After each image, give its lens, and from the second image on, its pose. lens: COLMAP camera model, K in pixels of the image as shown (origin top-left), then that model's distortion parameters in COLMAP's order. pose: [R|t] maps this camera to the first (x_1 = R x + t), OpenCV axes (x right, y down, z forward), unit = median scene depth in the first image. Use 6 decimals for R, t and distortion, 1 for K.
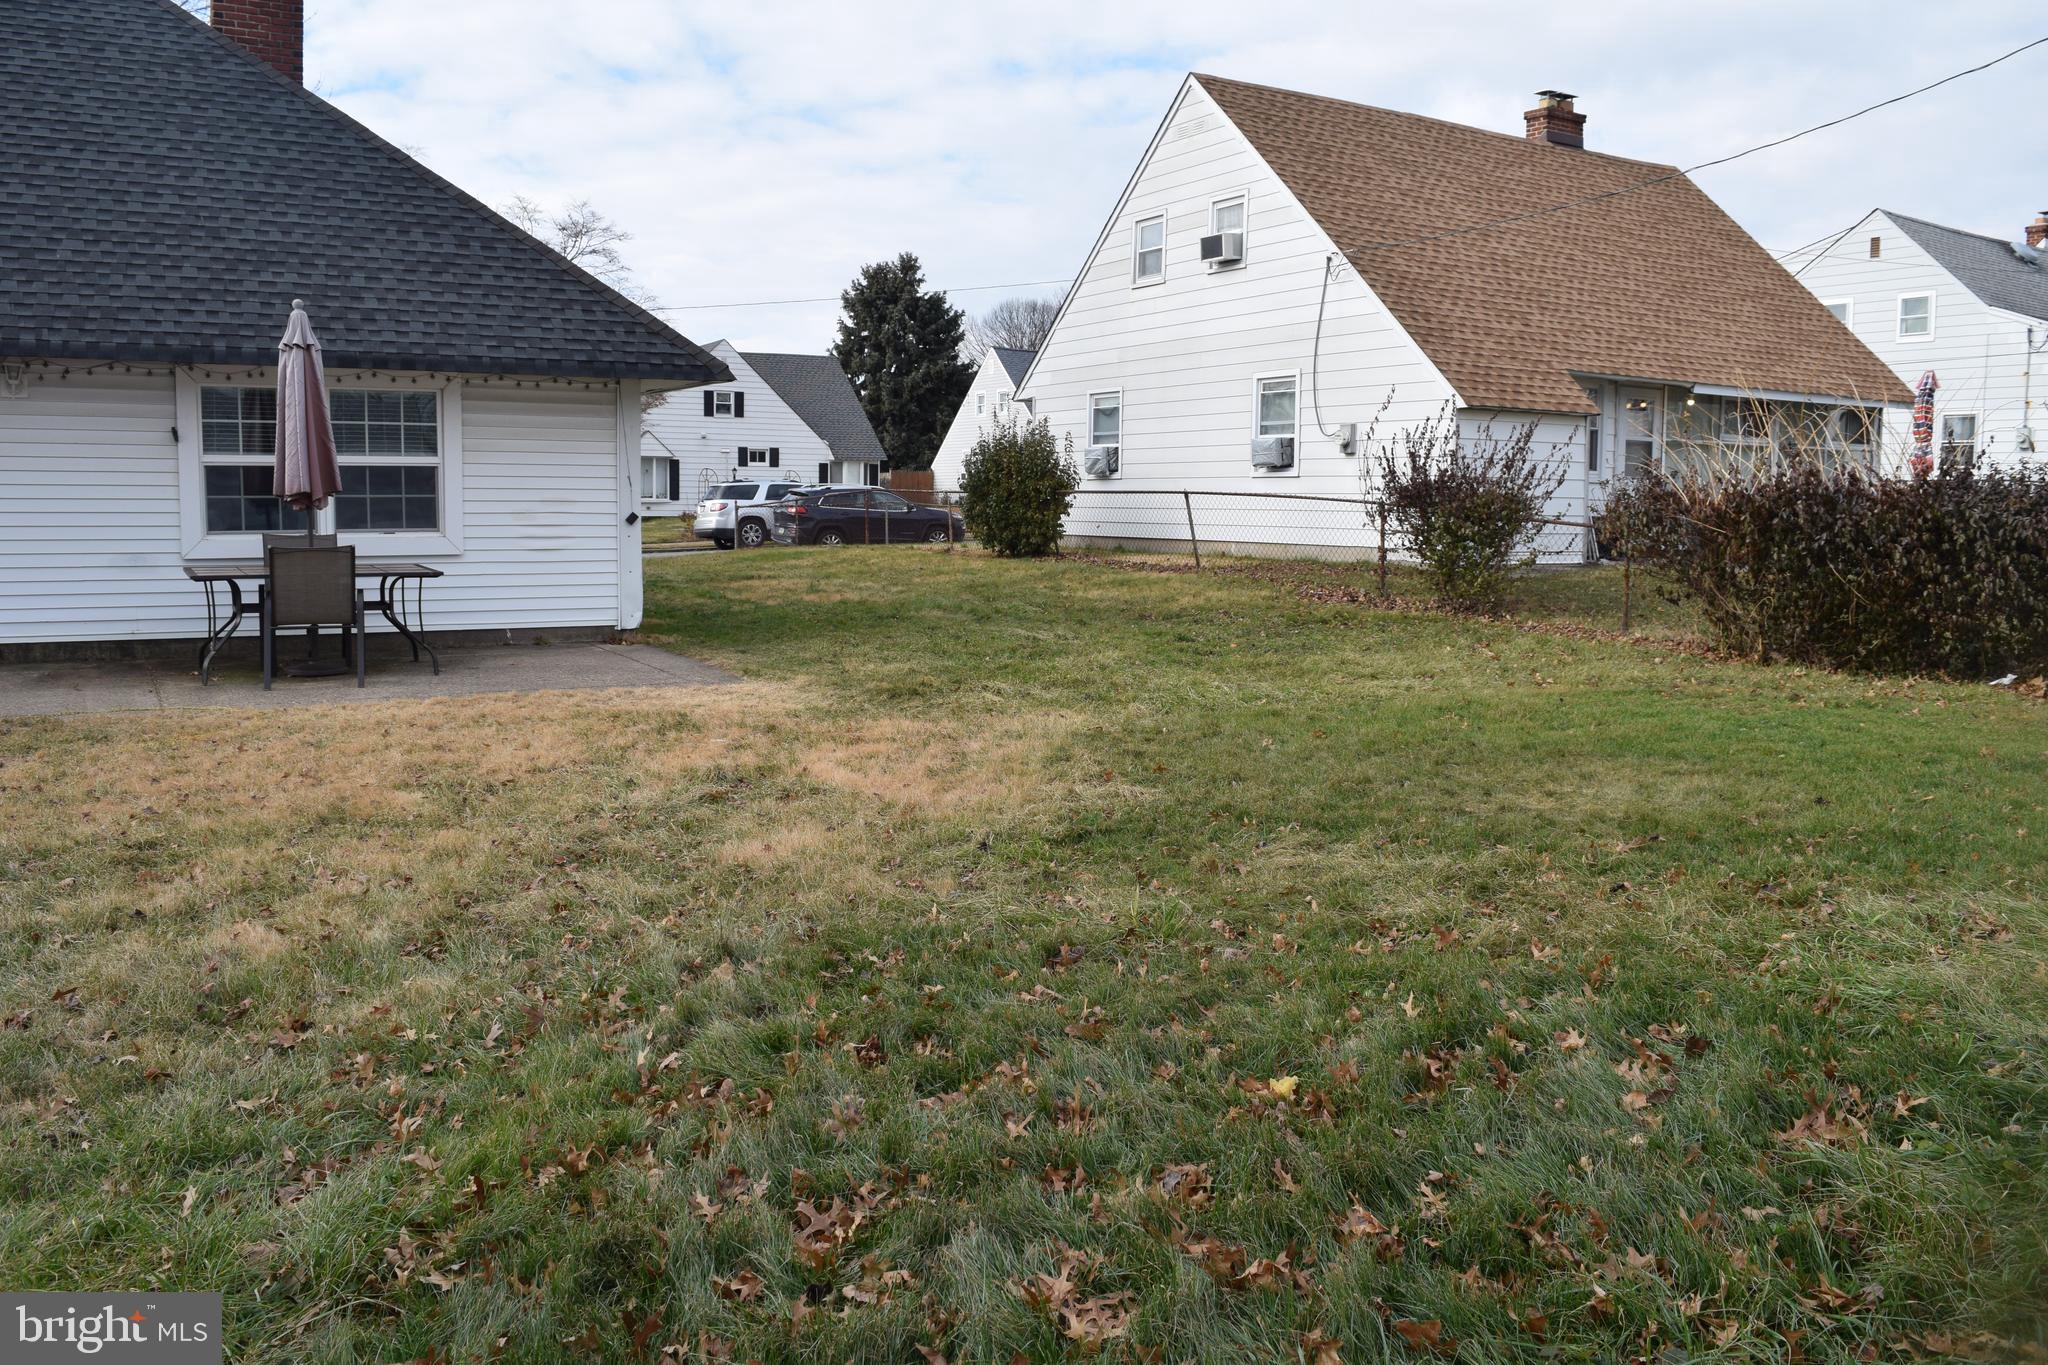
lens RADIAL K [[1612.5, 0, 1024.1], [0, 1612.5, 680.5], [0, 0, 1]] dist [-0.088433, 0.003191]
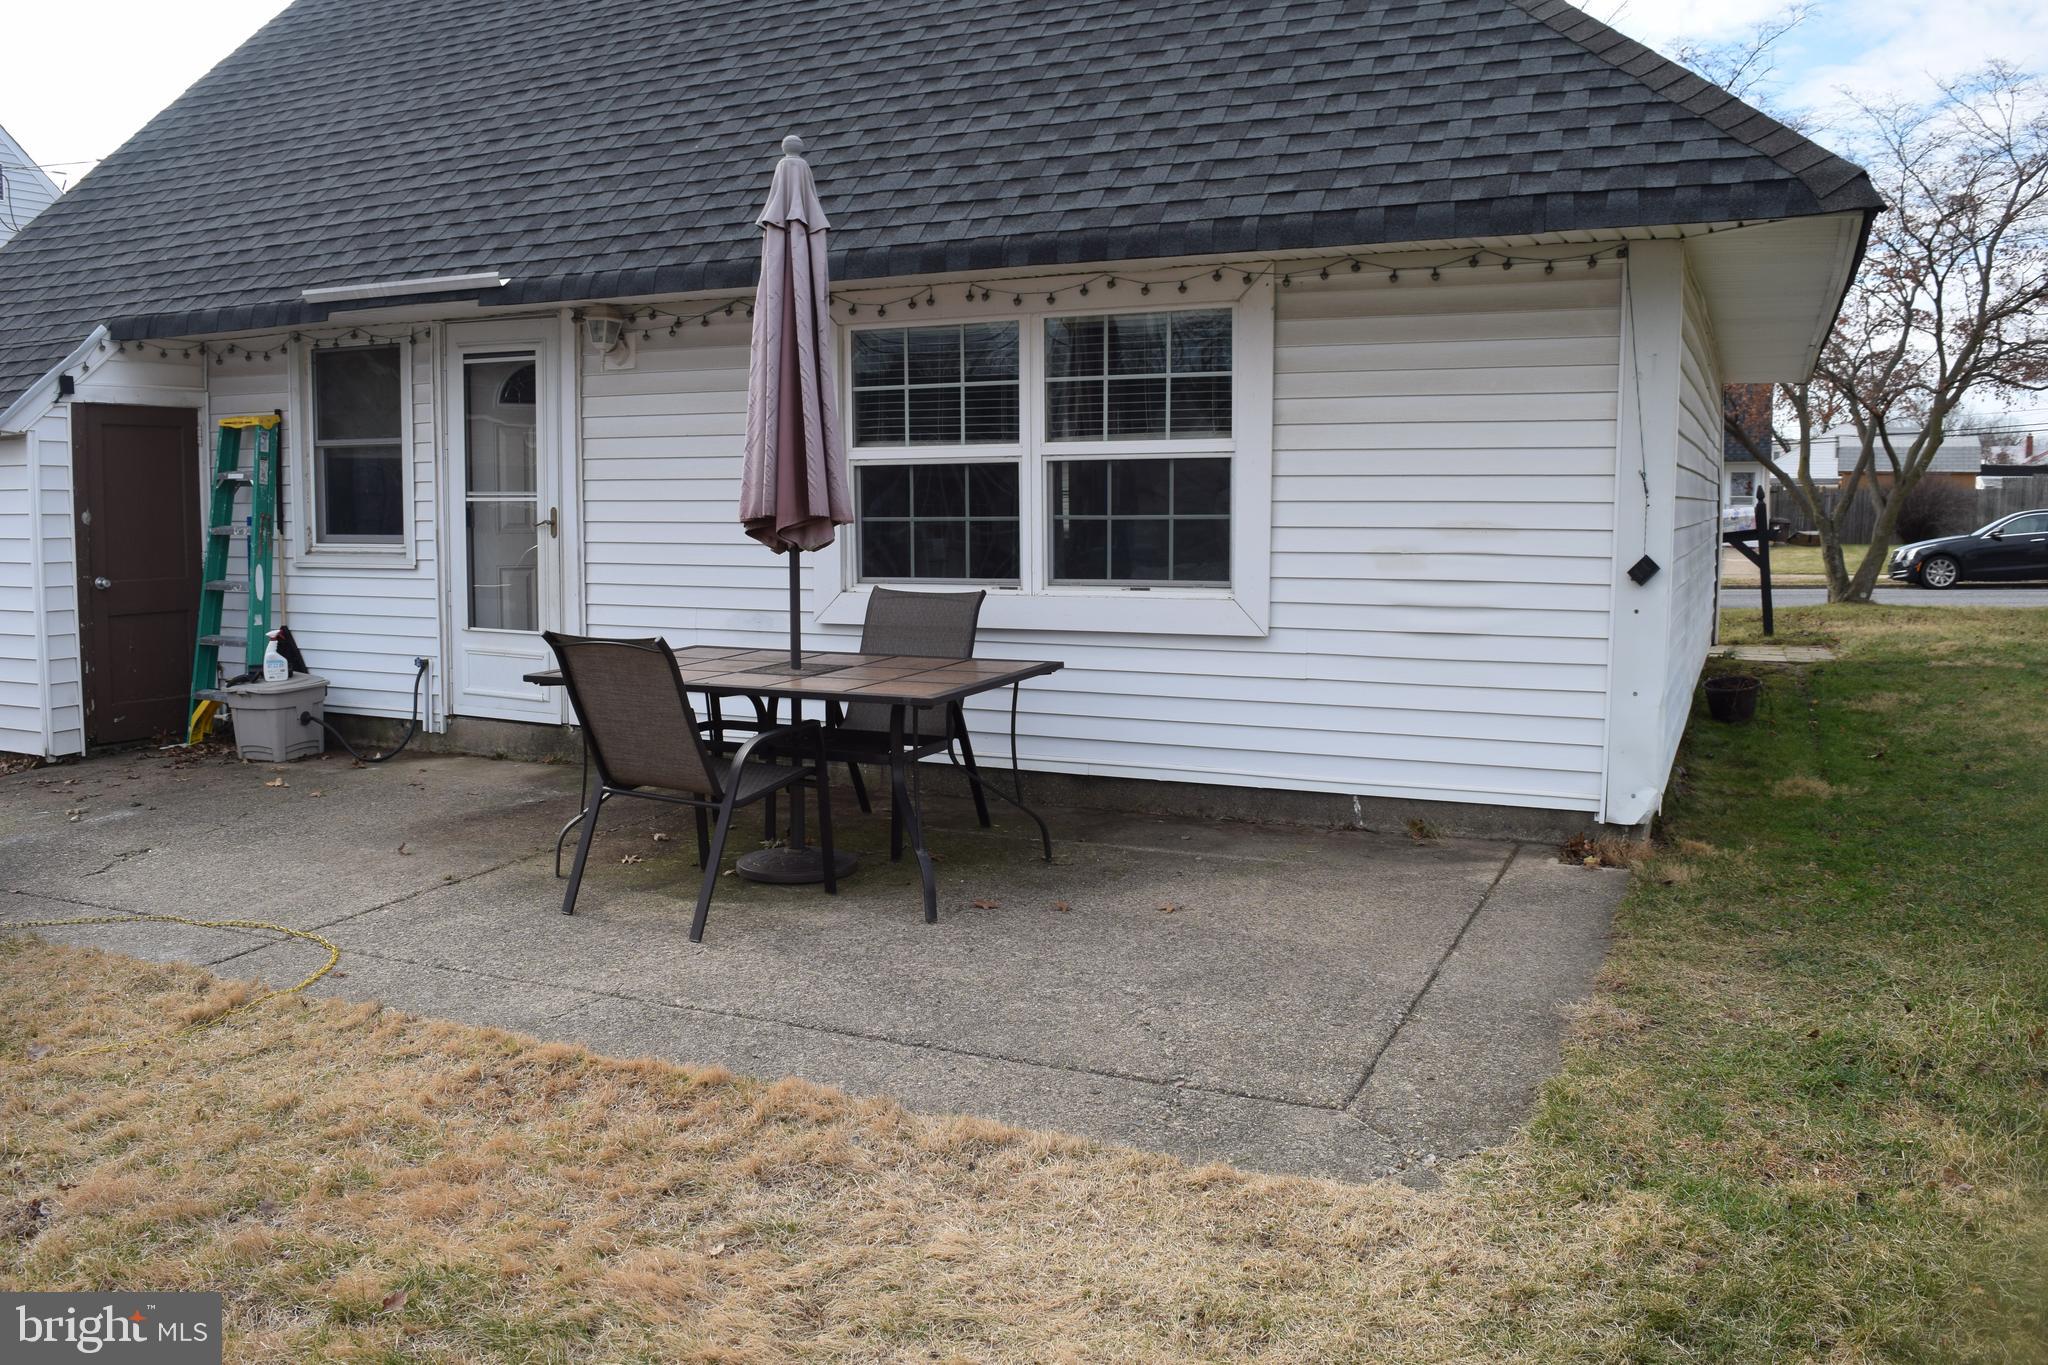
lens RADIAL K [[1612.5, 0, 1022.8], [0, 1612.5, 680.1], [0, 0, 1]] dist [-0.088433, 0.003191]
pose [[0.567734, 0.079121, -0.819401, 0.011413], [-0.078710, 0.996028, 0.041640, -0.081422], [0.819440, 0.040855, 0.571707, 0.663669]]
